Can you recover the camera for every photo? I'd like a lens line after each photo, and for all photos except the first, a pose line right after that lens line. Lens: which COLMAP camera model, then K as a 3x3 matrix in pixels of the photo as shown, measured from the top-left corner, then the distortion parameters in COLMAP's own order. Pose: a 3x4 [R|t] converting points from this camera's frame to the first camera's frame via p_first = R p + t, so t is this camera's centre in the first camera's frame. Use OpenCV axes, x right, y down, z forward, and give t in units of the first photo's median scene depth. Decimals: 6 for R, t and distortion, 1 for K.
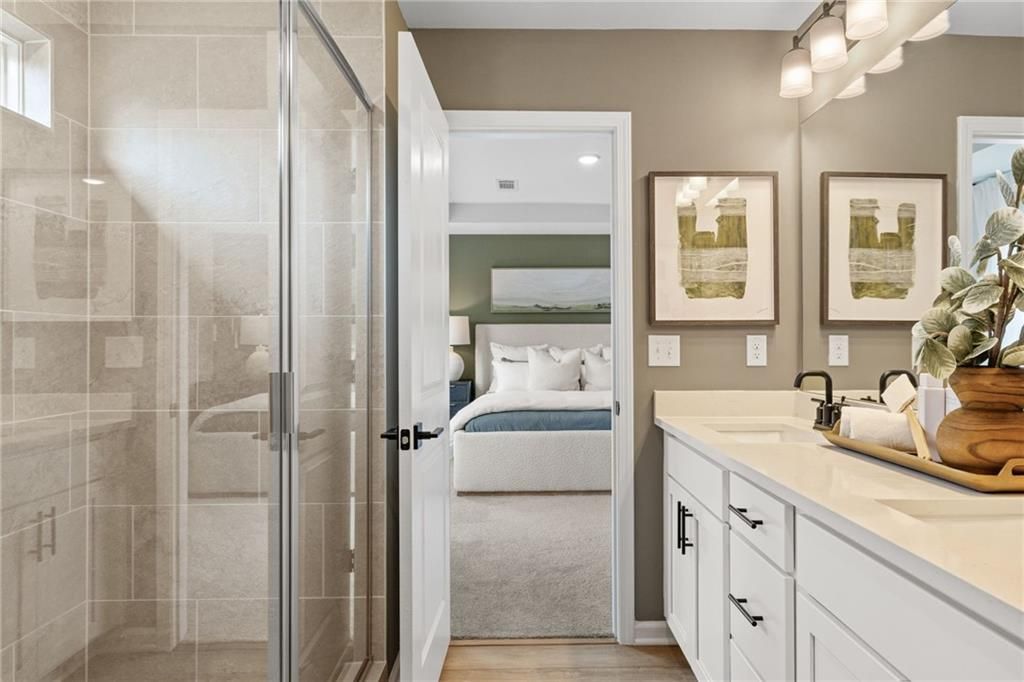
lens RADIAL K [[601.3, 0, 520.5], [0, 601.3, 338.8], [0, 0, 1]] dist [-0.004275, -0.000945]
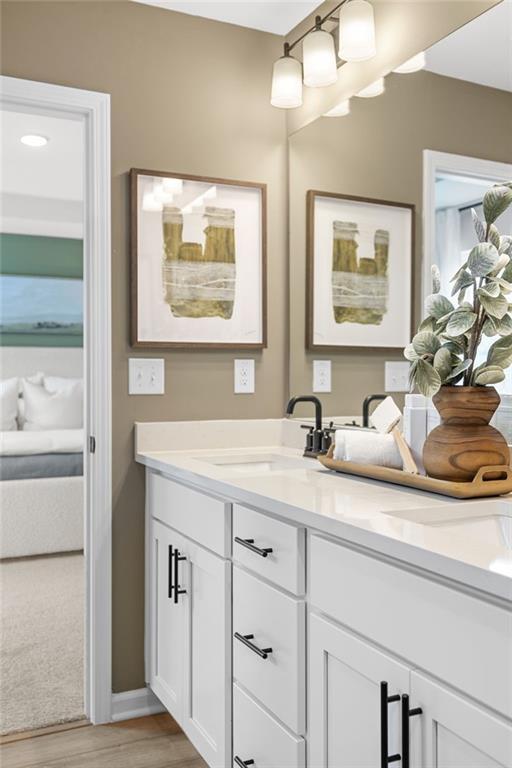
lens RADIAL K [[744.0, 0, 254.9], [0, 744.0, 372.0], [0, 0, 1]] dist [0.002754, 0.000920]
pose [[0.905959, 0.003890, 0.423347, -0.075705], [-0.005375, 0.999983, 0.002314, 0.010381], [-0.423331, -0.004372, 0.905965, -0.039930]]
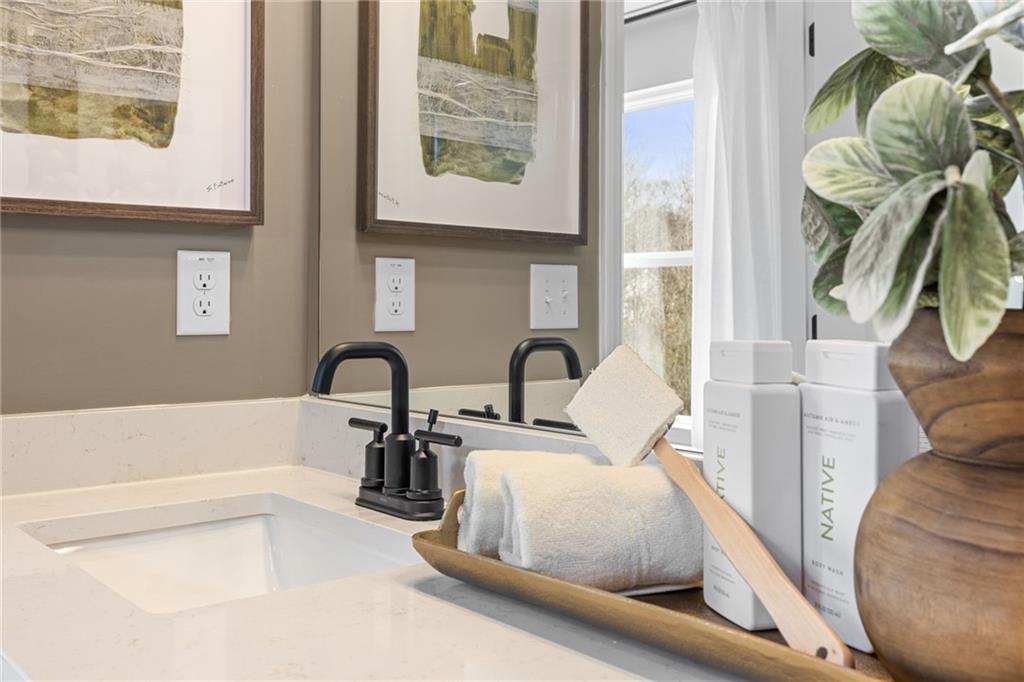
lens RADIAL K [[992.0, 0, 529.3], [0, 992.0, 293.8], [0, 0, 1]] dist [0.002754, 0.000920]
pose [[0.765645, 0.012121, 0.643150, 0.156484], [-0.009293, 0.999927, -0.007782, 0.023236], [-0.643197, -0.000019, 0.765701, 0.410700]]
